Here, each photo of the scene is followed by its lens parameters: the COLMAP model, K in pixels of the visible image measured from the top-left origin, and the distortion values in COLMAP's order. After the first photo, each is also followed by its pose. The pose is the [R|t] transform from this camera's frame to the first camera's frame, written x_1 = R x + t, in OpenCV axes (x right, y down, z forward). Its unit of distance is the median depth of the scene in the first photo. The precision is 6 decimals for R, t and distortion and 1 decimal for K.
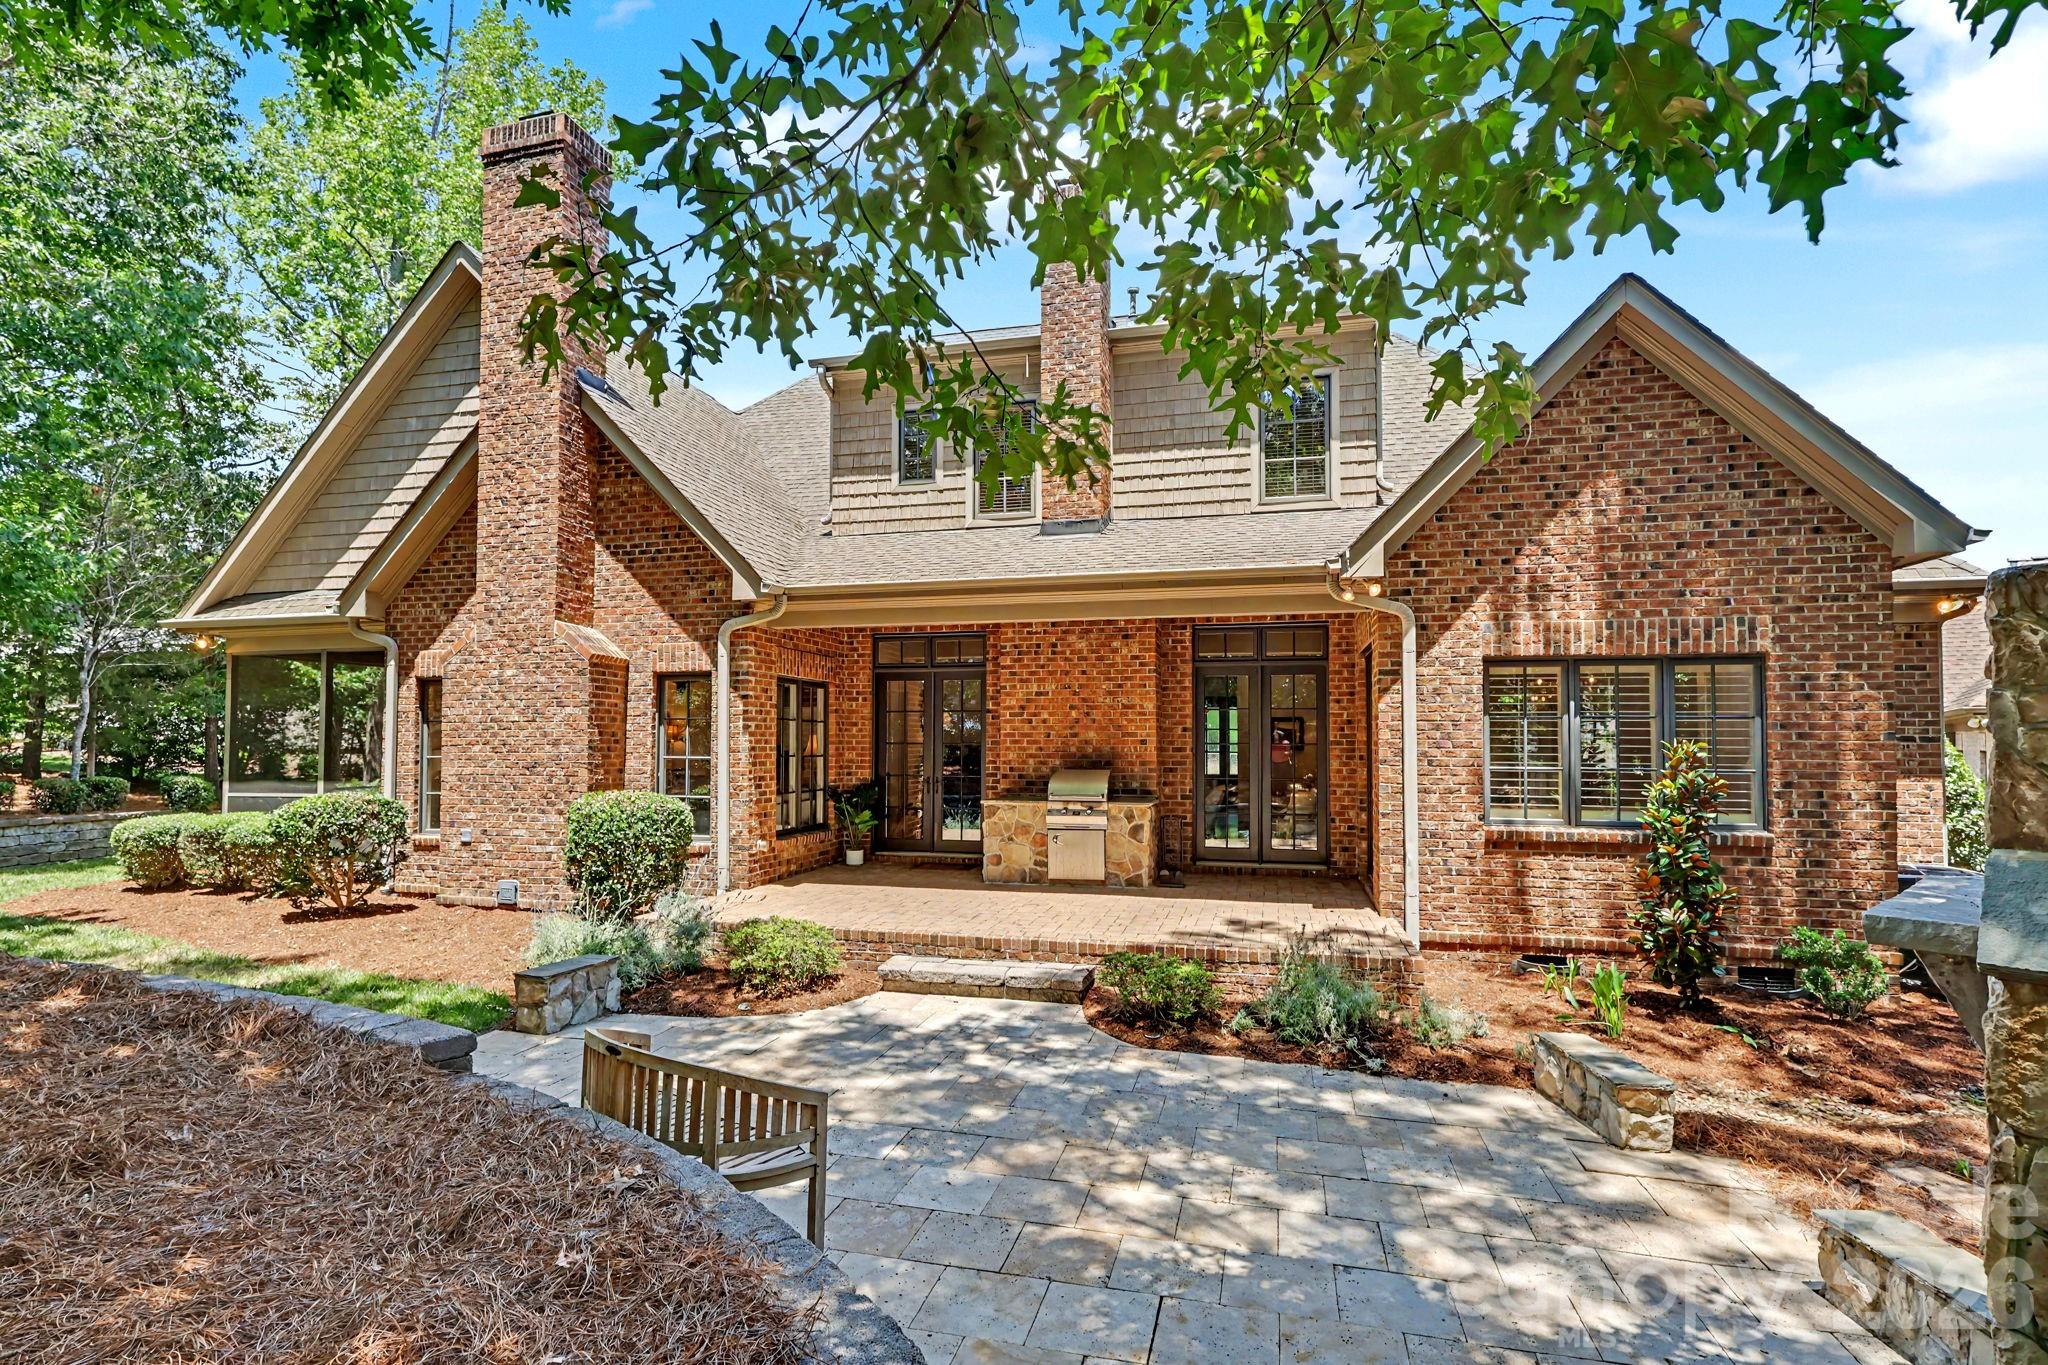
lens RADIAL K [[957.2, 0, 1027.3], [0, 957.2, 690.1], [0, 0, 1]] dist [-0.000201, 0.001551]
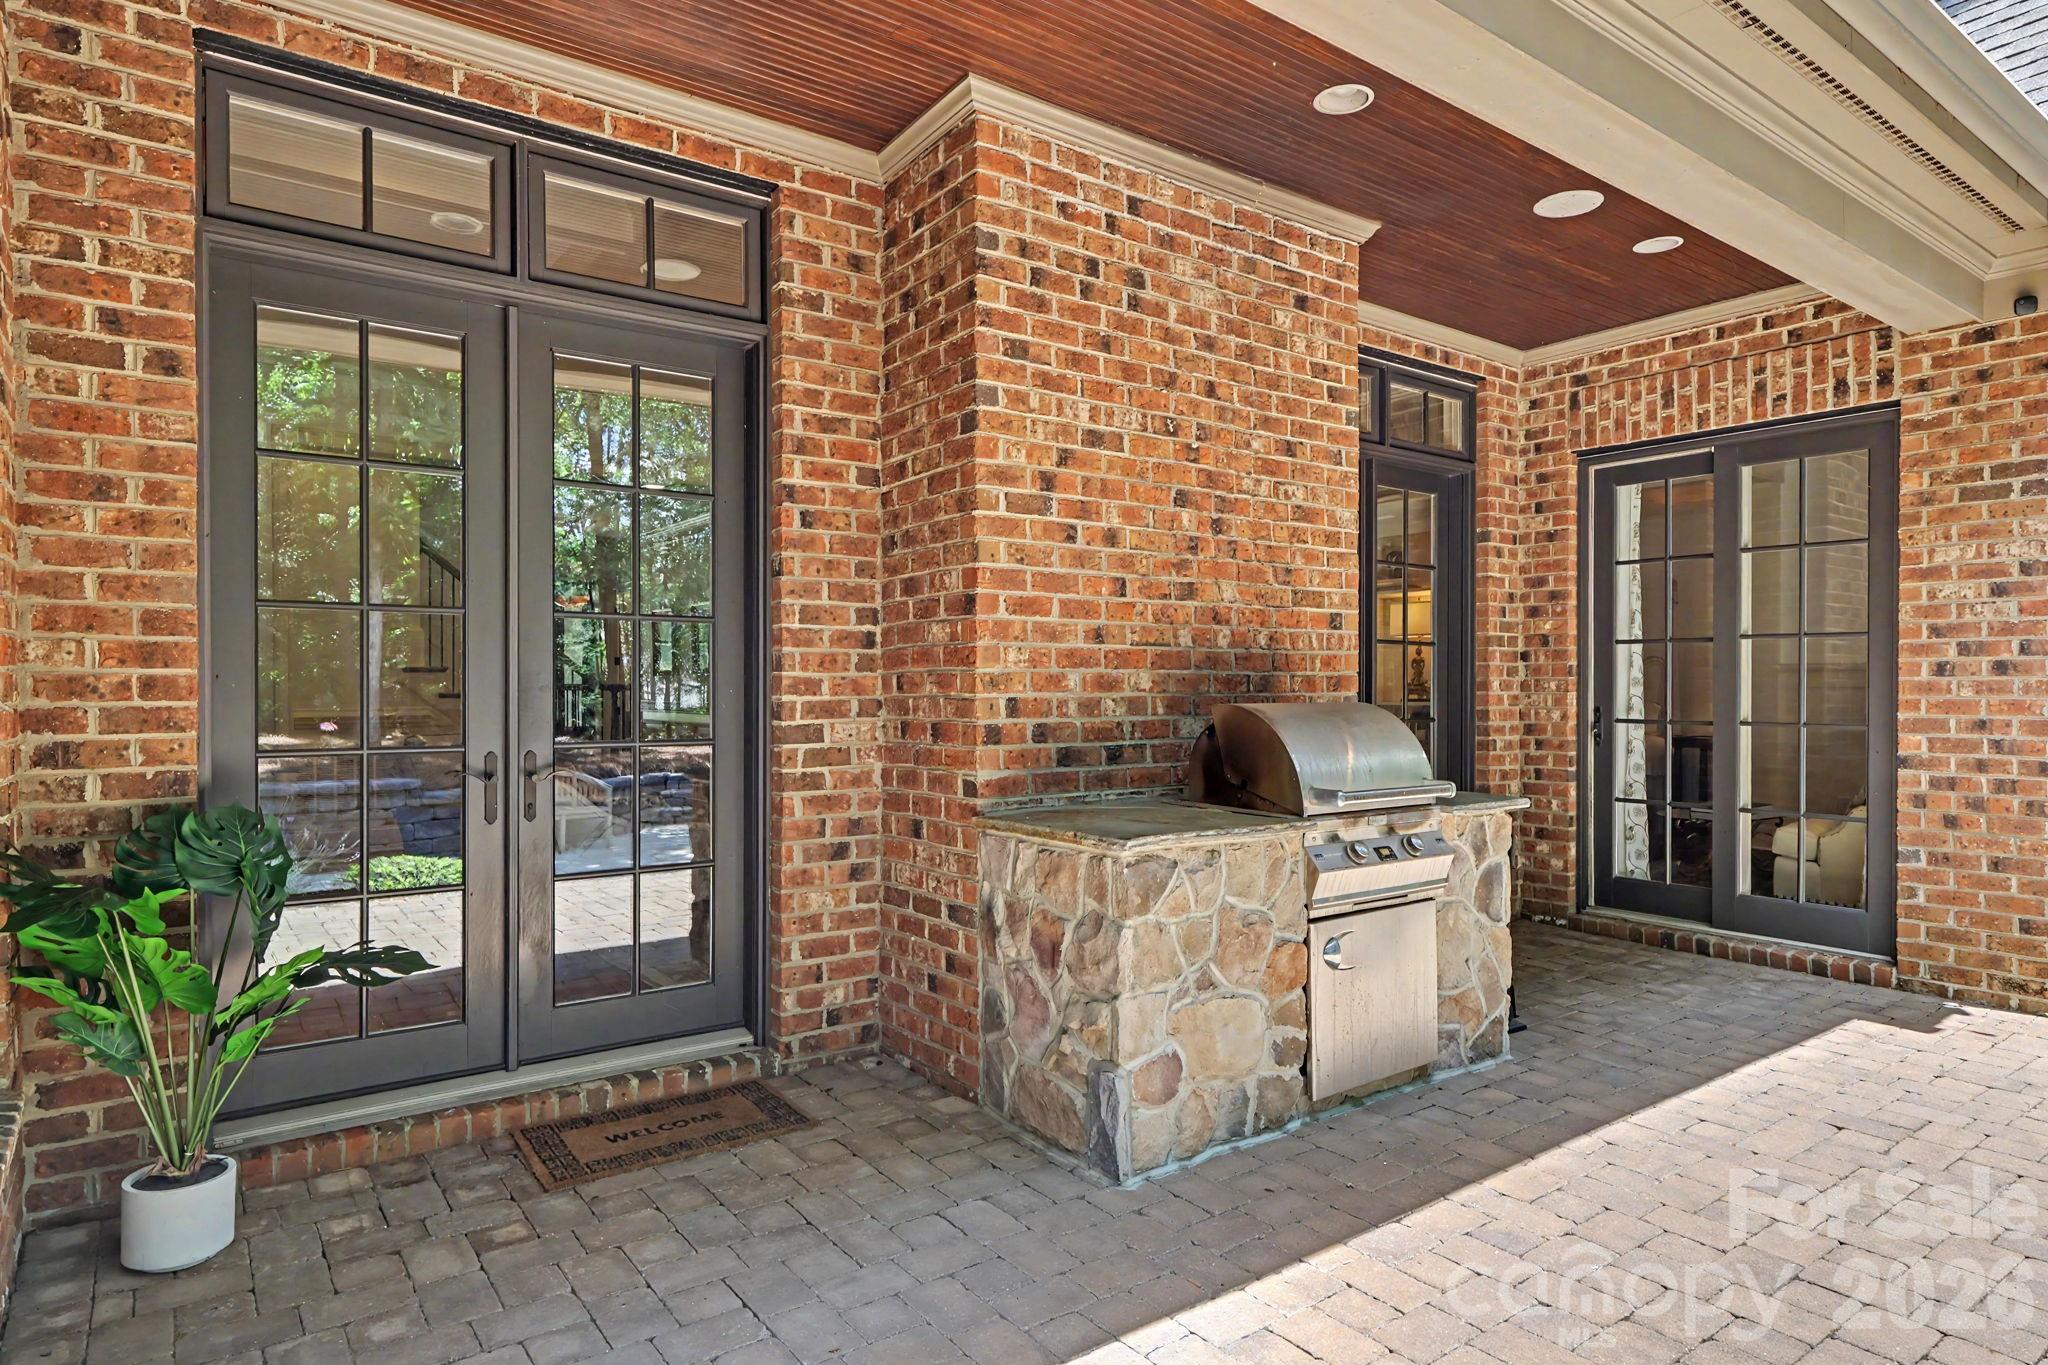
lens RADIAL K [[1102.2, 0, 919.2], [0, 1102.2, 690.6], [0, 0, 1]] dist [-0.000310, -0.002035]
pose [[0.653393, -0.004957, 0.757003, -0.274464], [-0.044871, 0.997967, 0.045264, 0.067186], [-0.755688, -0.063543, 0.651842, 0.843728]]
